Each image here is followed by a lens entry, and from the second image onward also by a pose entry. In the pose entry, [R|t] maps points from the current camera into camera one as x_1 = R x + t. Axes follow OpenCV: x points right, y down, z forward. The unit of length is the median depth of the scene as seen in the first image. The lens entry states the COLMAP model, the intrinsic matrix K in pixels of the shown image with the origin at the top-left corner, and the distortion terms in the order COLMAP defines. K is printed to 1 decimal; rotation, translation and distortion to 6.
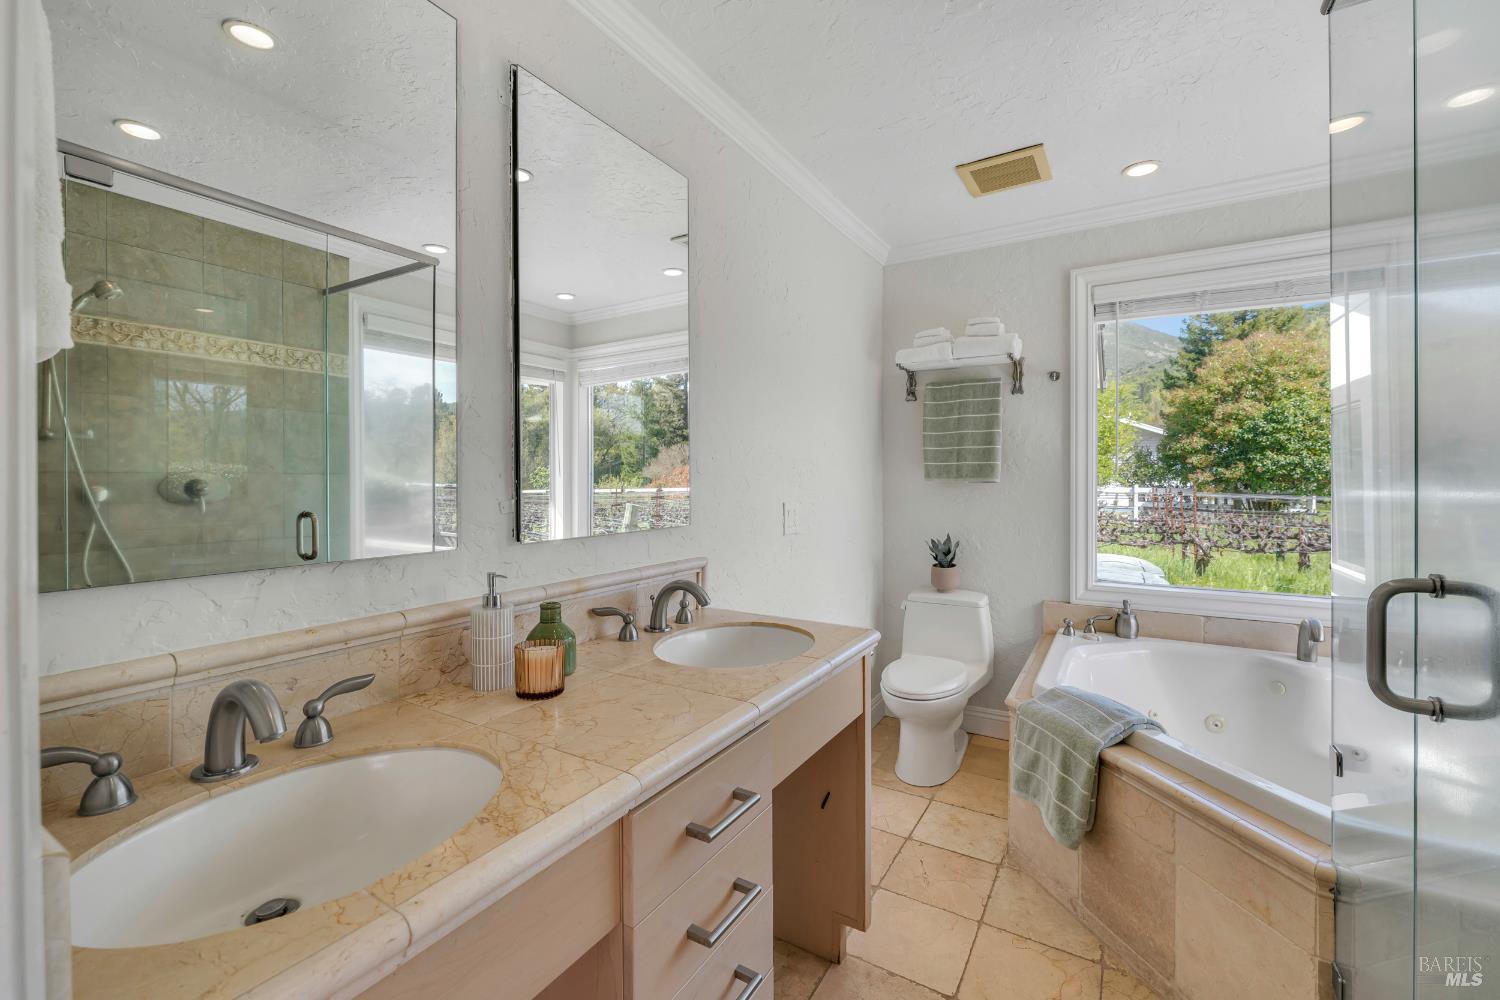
lens RADIAL K [[626.0, 0, 748.8], [0, 626.0, 491.9], [0, 0, 1]] dist [0.000319, 0.000015]
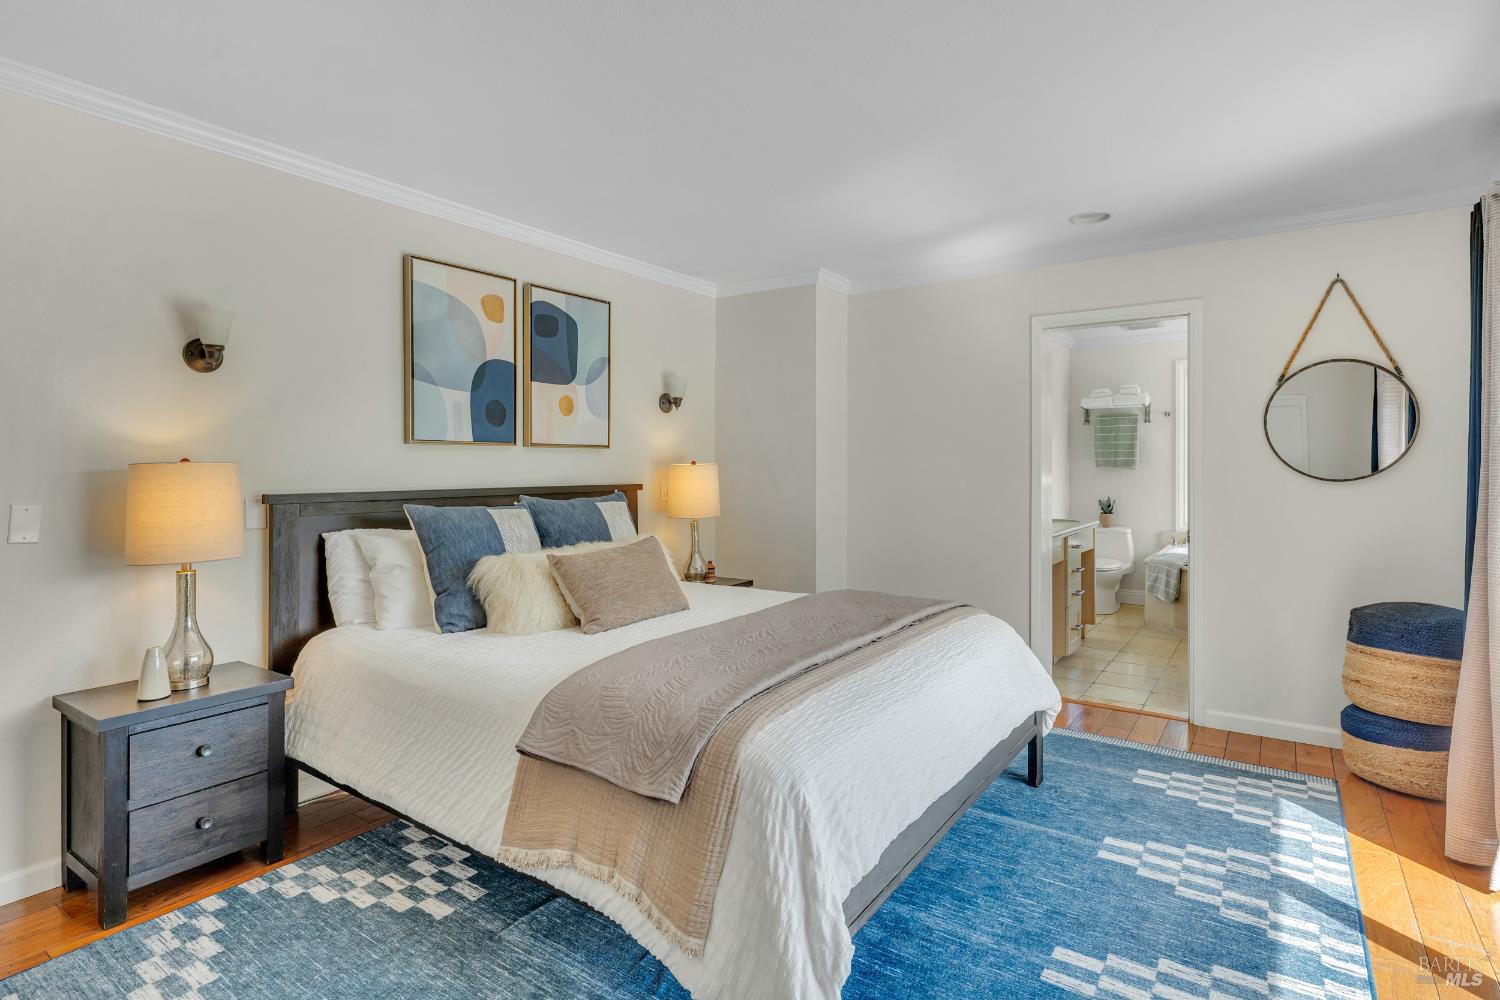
lens RADIAL K [[739.8, 0, 746.6], [0, 739.8, 489.9], [0, 0, 1]] dist [0.000532, -0.000762]
pose [[0.996358, -0.002052, -0.085249, -0.601390], [0.002090, 0.999998, 0.000348, 0.045969], [0.085248, -0.000525, 0.996360, -1.363155]]
